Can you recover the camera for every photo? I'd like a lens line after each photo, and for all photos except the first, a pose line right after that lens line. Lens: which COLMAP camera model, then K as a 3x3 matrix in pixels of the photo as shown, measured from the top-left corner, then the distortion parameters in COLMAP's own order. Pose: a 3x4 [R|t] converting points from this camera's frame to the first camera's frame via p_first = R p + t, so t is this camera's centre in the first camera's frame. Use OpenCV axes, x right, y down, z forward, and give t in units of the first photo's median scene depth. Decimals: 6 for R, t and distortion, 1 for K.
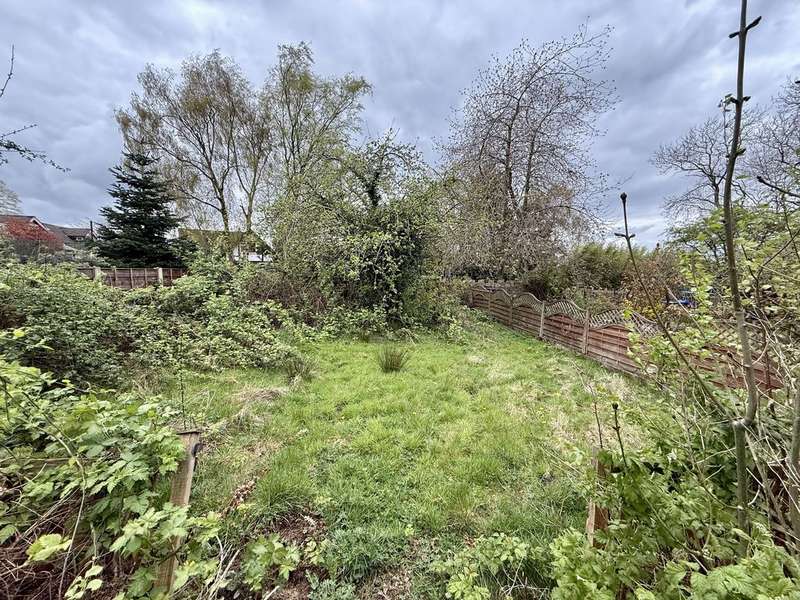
lens RADIAL K [[317.4, 0, 399.2], [0, 317.4, 299.2], [0, 0, 1]] dist [0.000517, -0.000021]
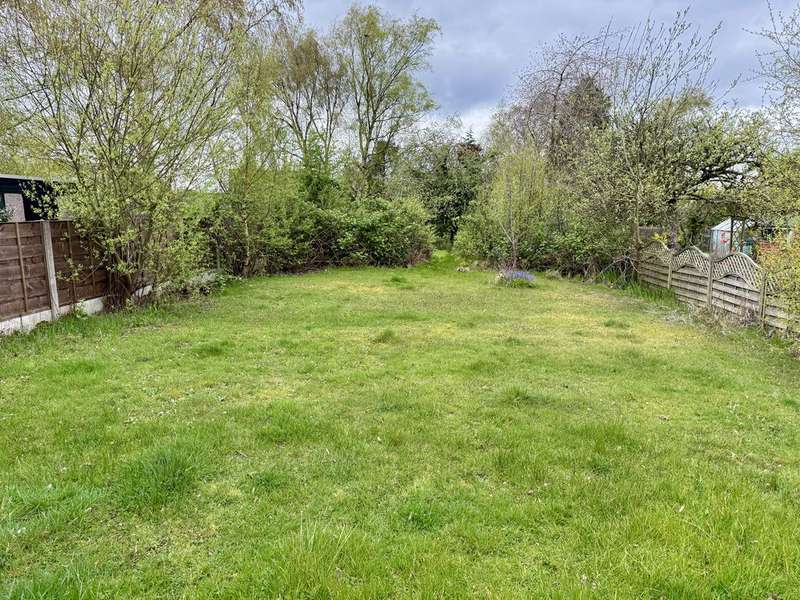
lens RADIAL K [[560.6, 0, 401.1], [0, 560.6, 301.0], [0, 0, 1]] dist [0.001852, 0.000678]
pose [[0.988880, 0.010174, -0.148368, 0.160039], [0.001058, 0.997151, 0.075429, 0.161896], [0.148712, -0.074747, 0.986051, -2.257856]]
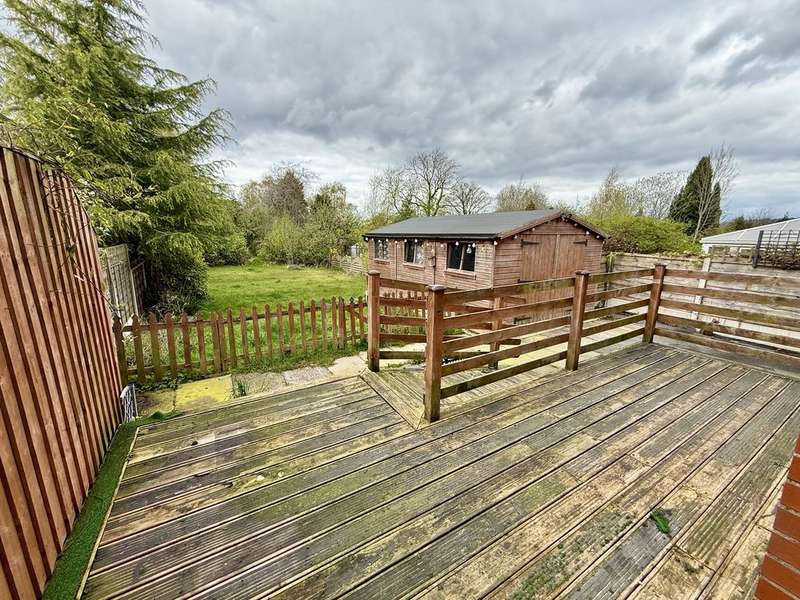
lens RADIAL K [[317.4, 0, 400.6], [0, 317.4, 300.7], [0, 0, 1]] dist [0.000517, -0.000021]
pose [[0.874761, -0.094913, 0.475168, -0.406014], [0.028410, 0.988988, 0.145245, 0.125494], [-0.483721, -0.113555, 0.867824, -3.810354]]
